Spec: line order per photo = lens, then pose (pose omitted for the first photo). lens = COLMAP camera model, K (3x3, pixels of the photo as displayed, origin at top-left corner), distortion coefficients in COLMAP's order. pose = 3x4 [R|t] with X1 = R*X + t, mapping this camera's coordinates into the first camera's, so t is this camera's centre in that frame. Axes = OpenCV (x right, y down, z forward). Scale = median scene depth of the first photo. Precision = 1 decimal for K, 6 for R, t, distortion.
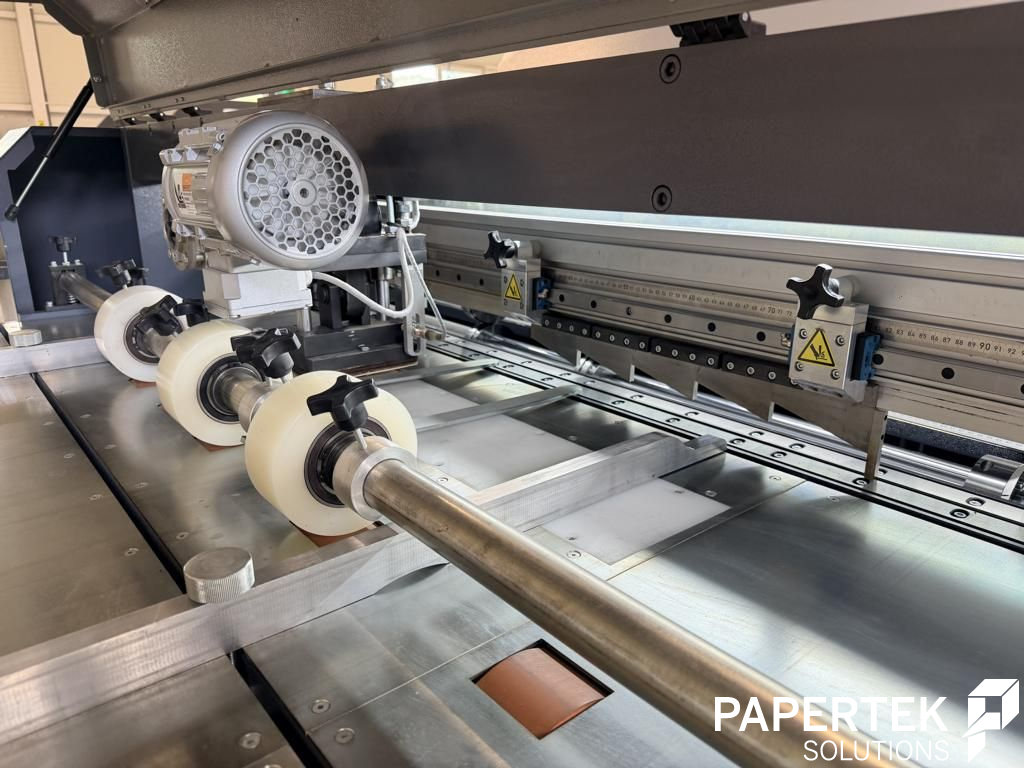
lens RADIAL K [[729.1, 0, 512.0], [0, 729.1, 384.0], [0, 0, 1]] dist [0.098502, -0.138845]
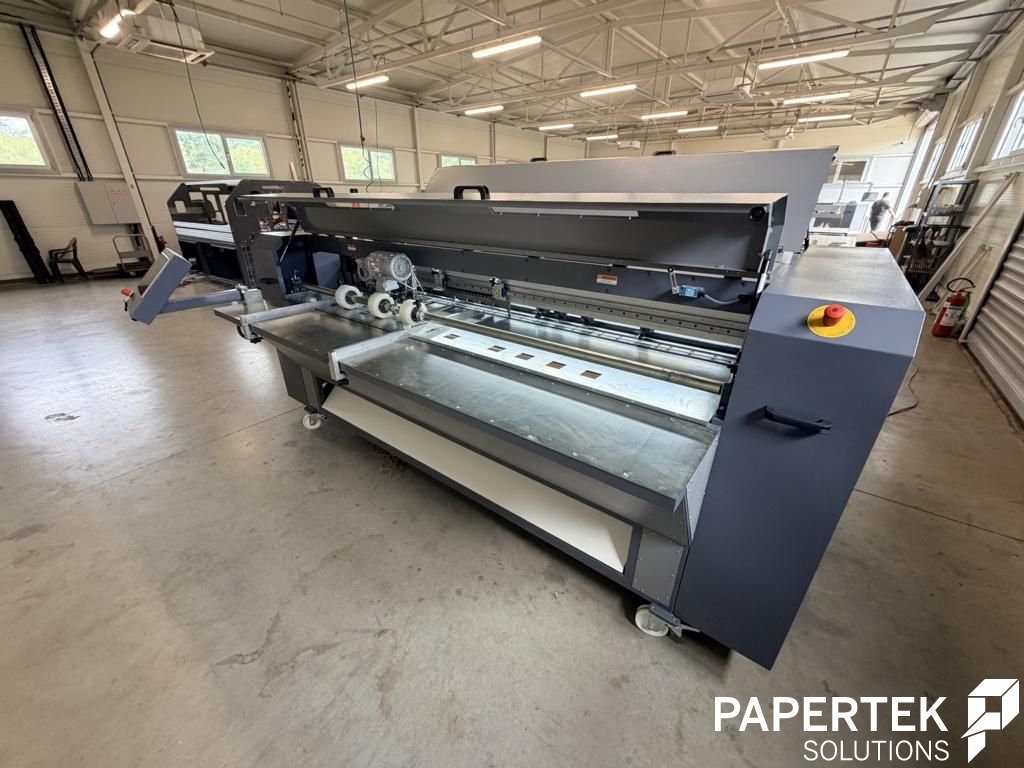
lens RADIAL K [[406.4, 0, 512.0], [0, 406.4, 384.0], [0, 0, 1]] dist [0.000808, 0.000047]
pose [[0.974862, -0.094599, 0.201729, -0.142404], [0.064623, 0.986522, 0.150329, 0.162443], [-0.213231, -0.133514, 0.967836, -1.835596]]
